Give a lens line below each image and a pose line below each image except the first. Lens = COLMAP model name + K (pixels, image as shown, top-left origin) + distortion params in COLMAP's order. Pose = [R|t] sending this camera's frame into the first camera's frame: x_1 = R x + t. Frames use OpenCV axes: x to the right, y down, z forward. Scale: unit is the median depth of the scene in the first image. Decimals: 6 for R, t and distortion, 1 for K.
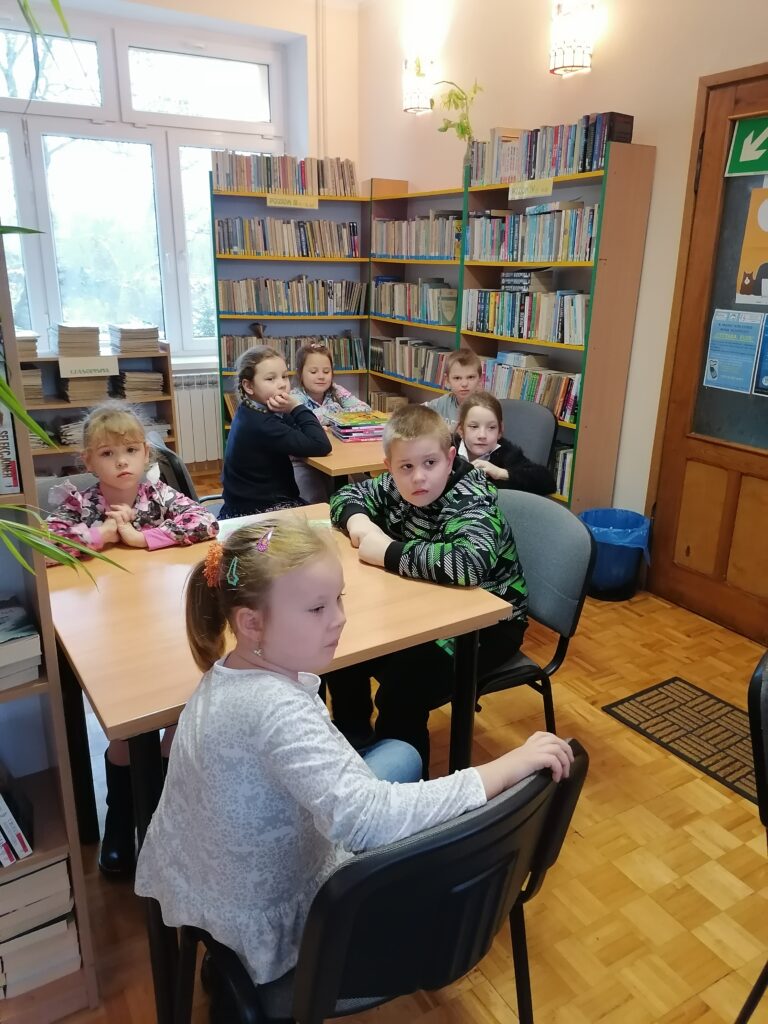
lens RADIAL K [[756.9, 0, 384.0], [0, 756.9, 512.0], [0, 0, 1]] dist [0.076312, -0.090808]
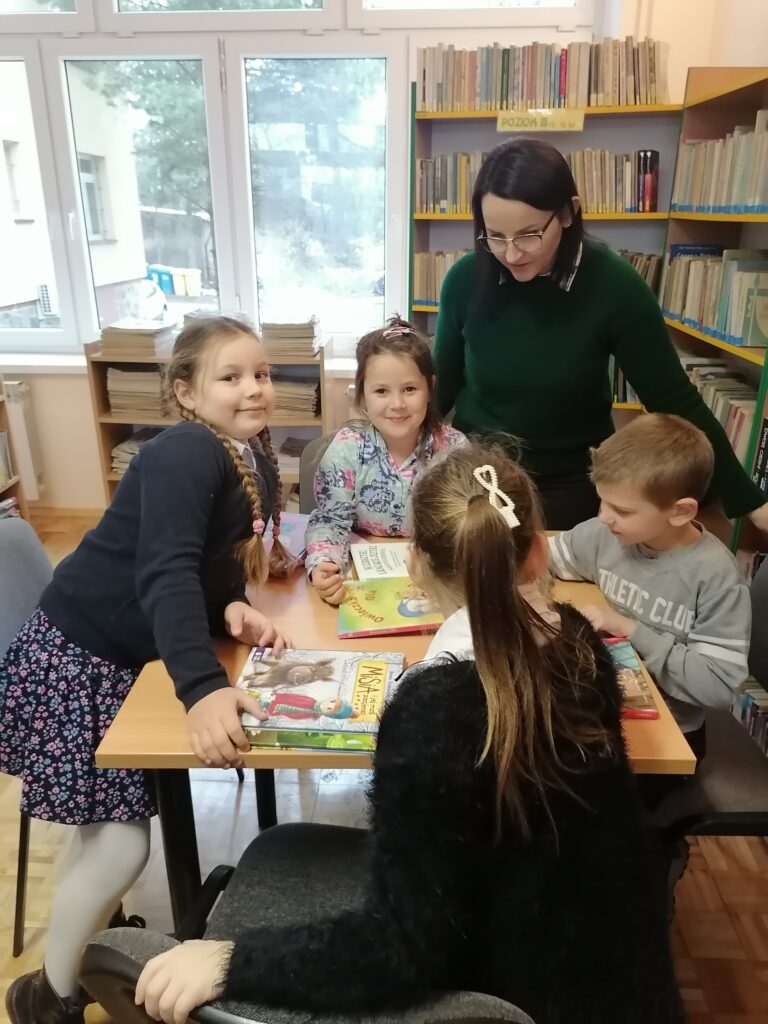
lens RADIAL K [[756.9, 0, 384.0], [0, 756.9, 512.0], [0, 0, 1]] dist [0.076312, -0.090808]
pose [[0.851873, 0.174374, -0.493869, 0.128986], [-0.152386, 0.984675, 0.084817, -0.134622], [0.501090, 0.003005, 0.865390, 0.414534]]
